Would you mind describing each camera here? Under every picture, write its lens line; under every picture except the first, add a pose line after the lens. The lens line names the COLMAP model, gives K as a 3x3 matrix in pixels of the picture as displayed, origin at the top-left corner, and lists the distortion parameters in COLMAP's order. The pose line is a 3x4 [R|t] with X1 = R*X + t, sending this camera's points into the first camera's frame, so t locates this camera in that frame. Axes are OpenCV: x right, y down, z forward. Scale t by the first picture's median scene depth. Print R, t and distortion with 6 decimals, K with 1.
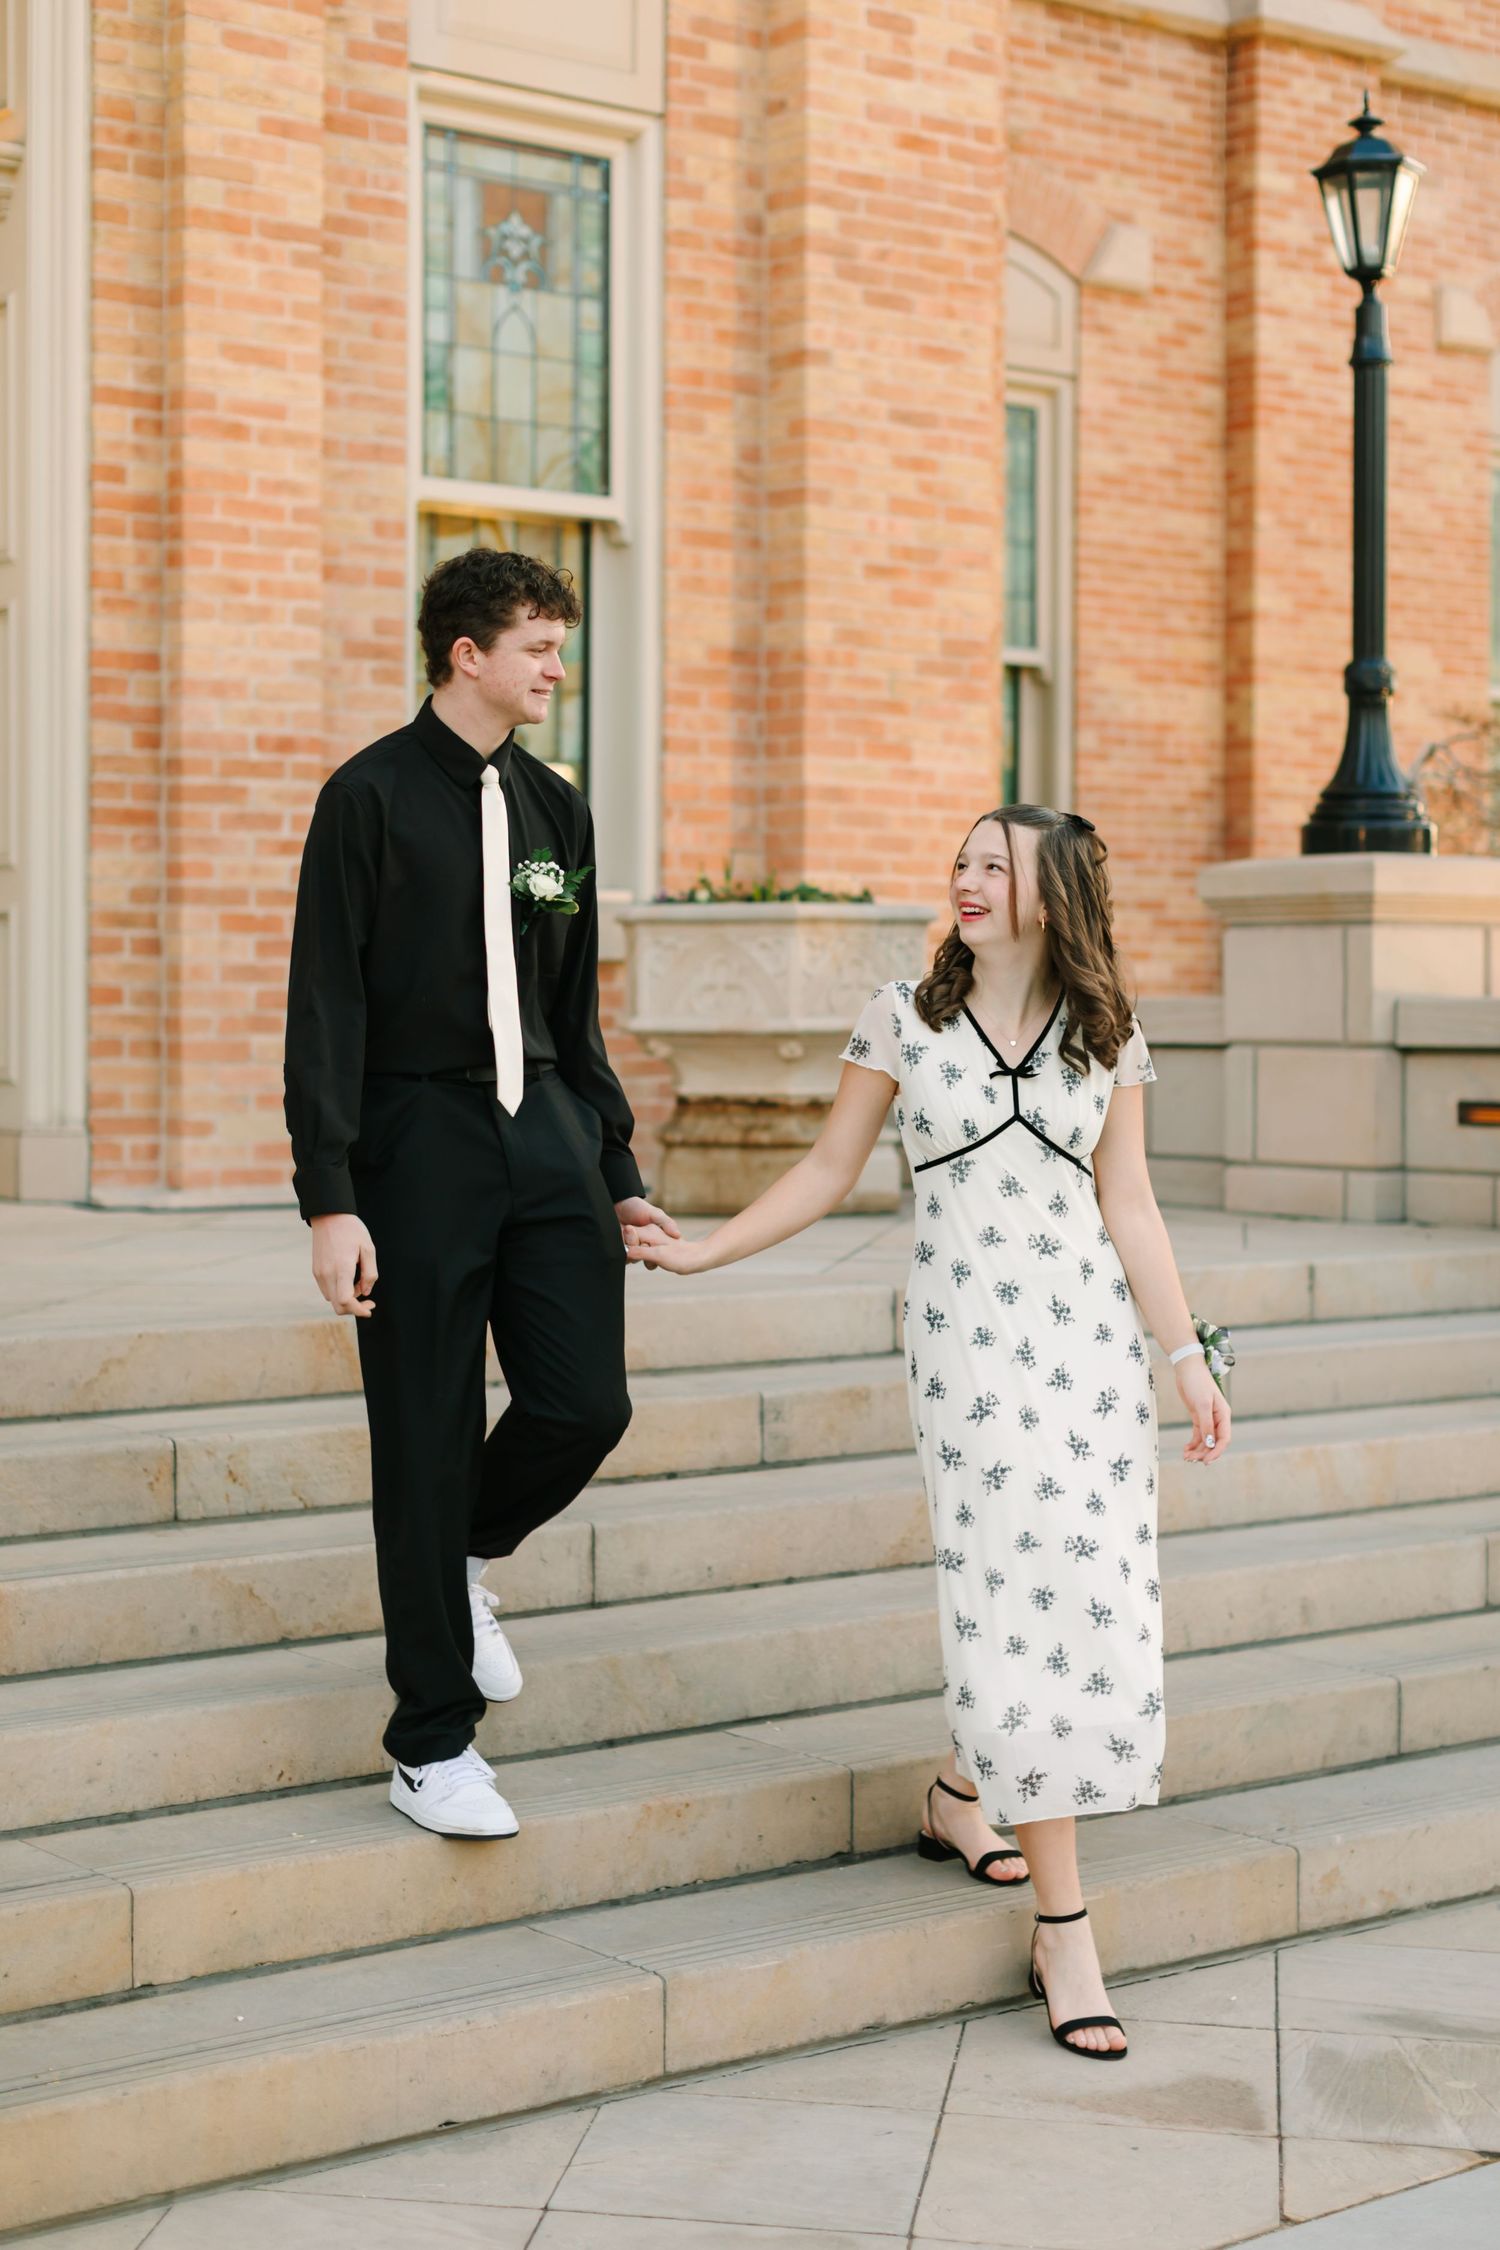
lens RADIAL K [[3556.1, 0, 943.7], [0, 3556.1, 1072.6], [0, 0, 1]] dist [0.029079, 0.004090]
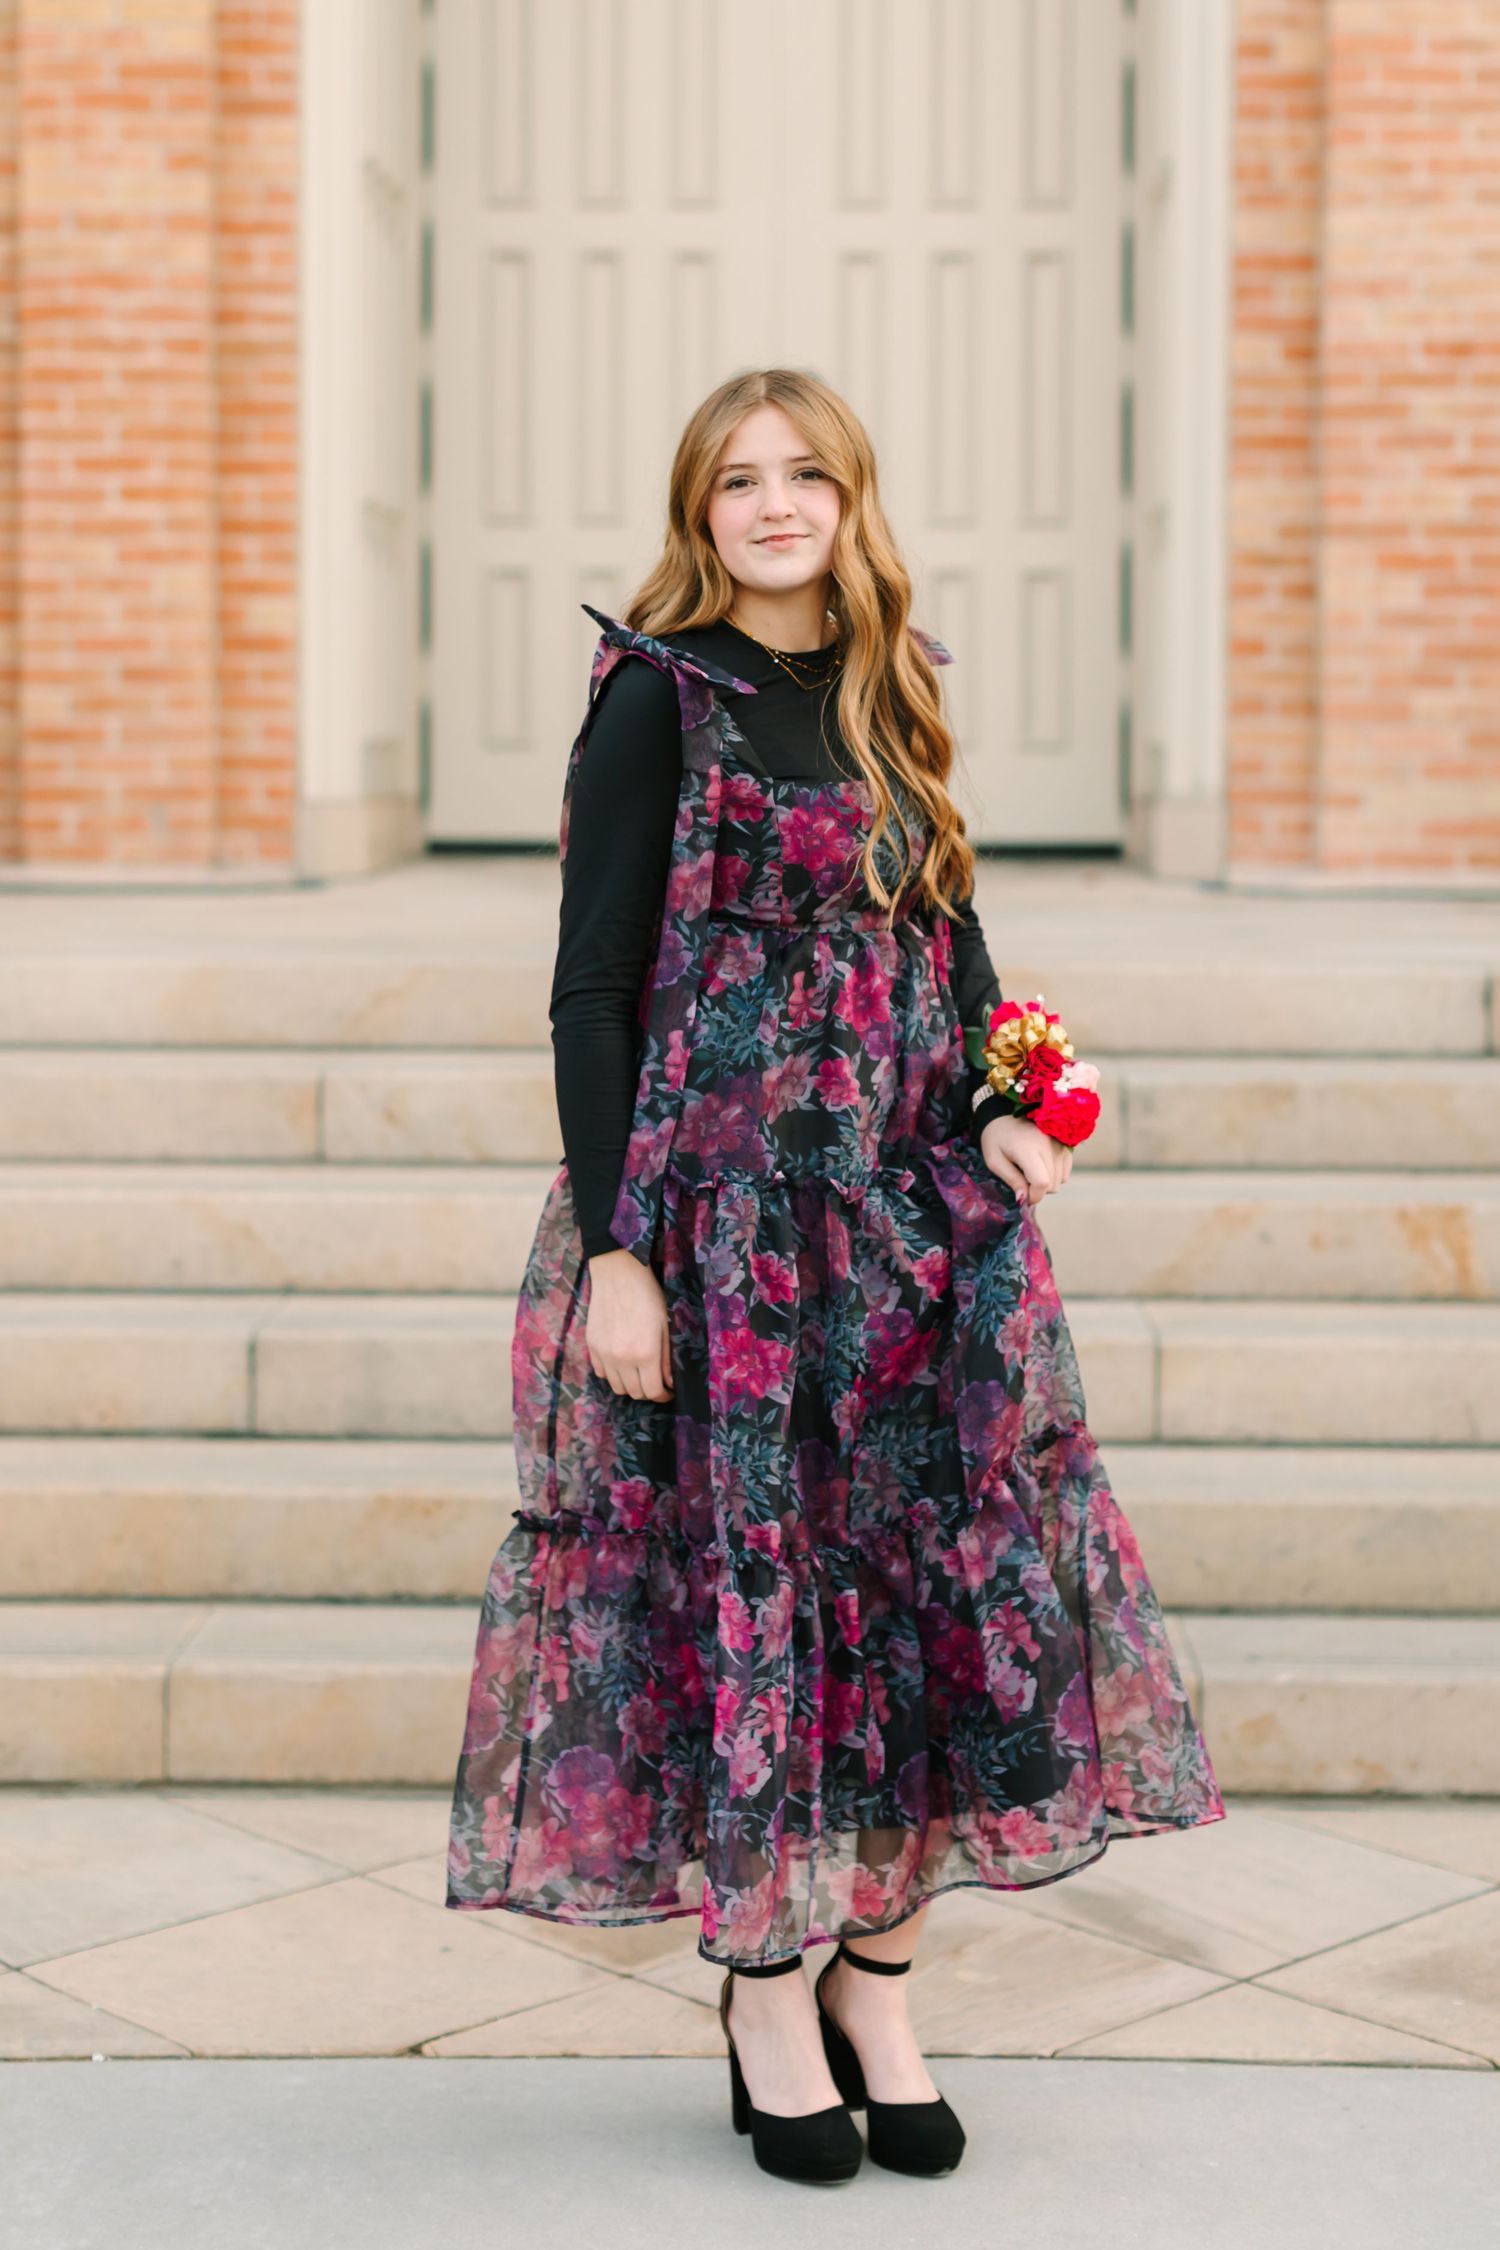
lens RADIAL K [[4076.0, 0, 745.3], [0, 4076.0, 825.7], [0, 0, 1]] dist [0.027060, -0.150131]
pose [[0.769007, 0.013447, -0.639099, 0.310972], [-0.013732, 0.999896, 0.004515, 0.019303], [0.639093, 0.005304, 0.769111, 0.149854]]
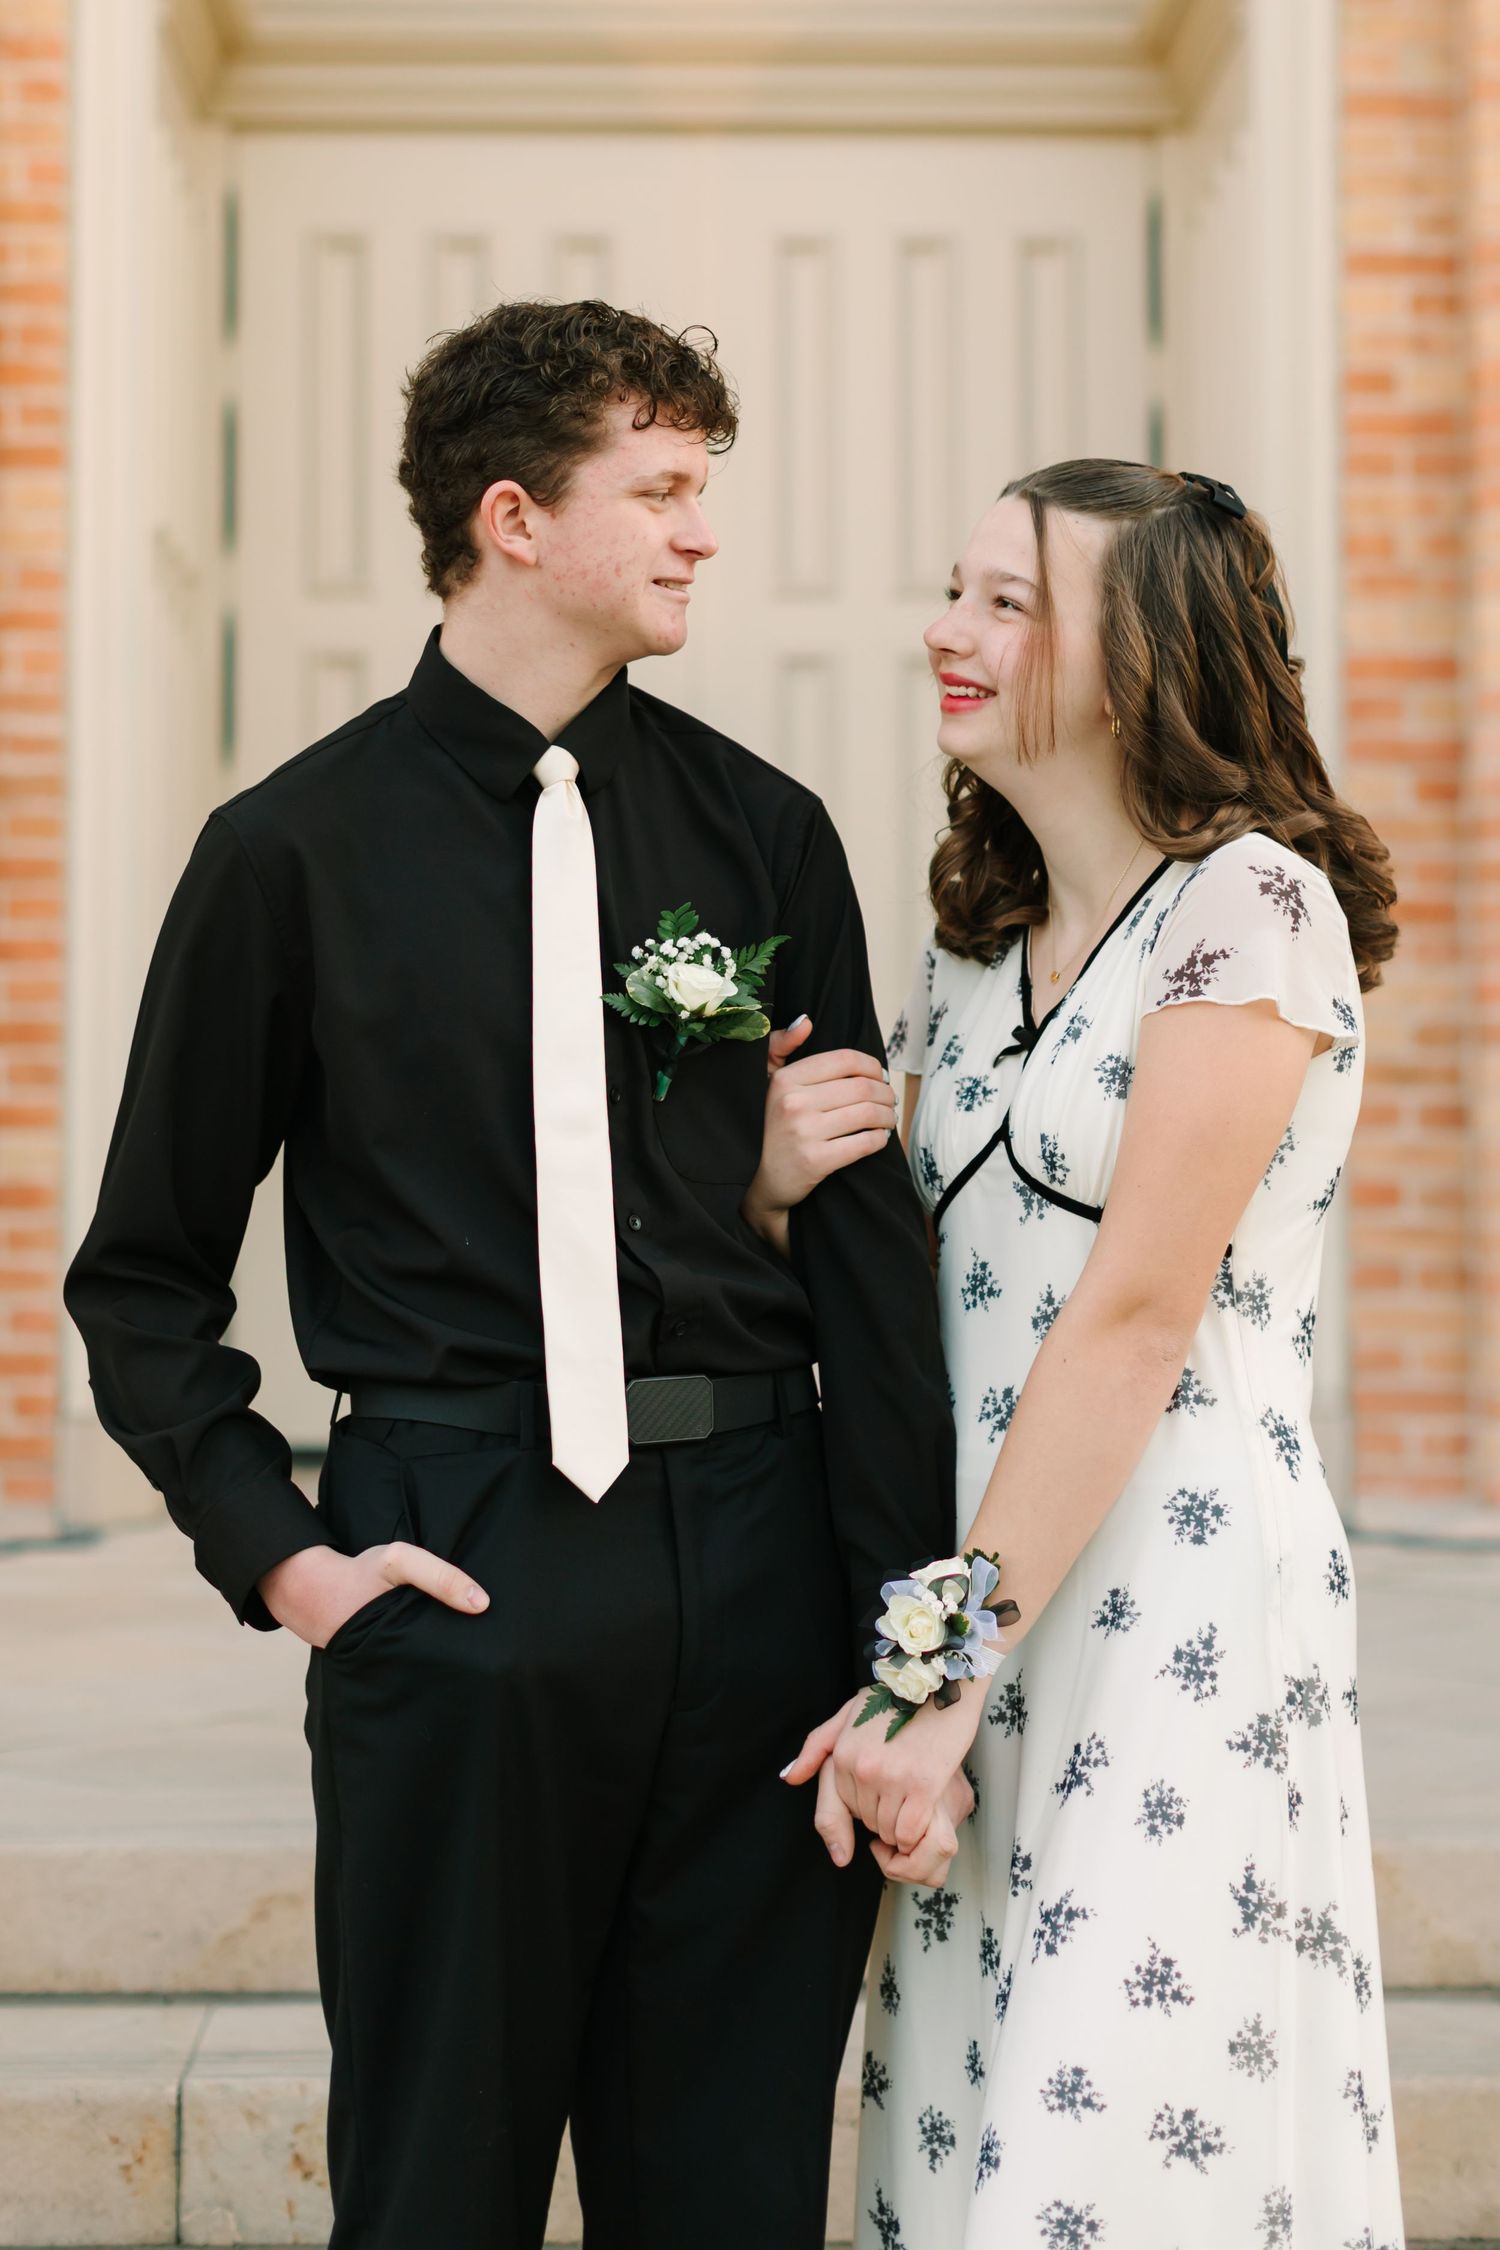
lens RADIAL K [[4313.1, 0, 586.6], [0, 4313.1, 882.7], [0, 0, 1]] dist [0.012562, -0.057225]
pose [[0.787413, -0.045221, -0.614765, 0.129056], [-0.009121, 0.996342, -0.084973, -0.010497], [0.616359, 0.072516, 0.784120, 0.306337]]
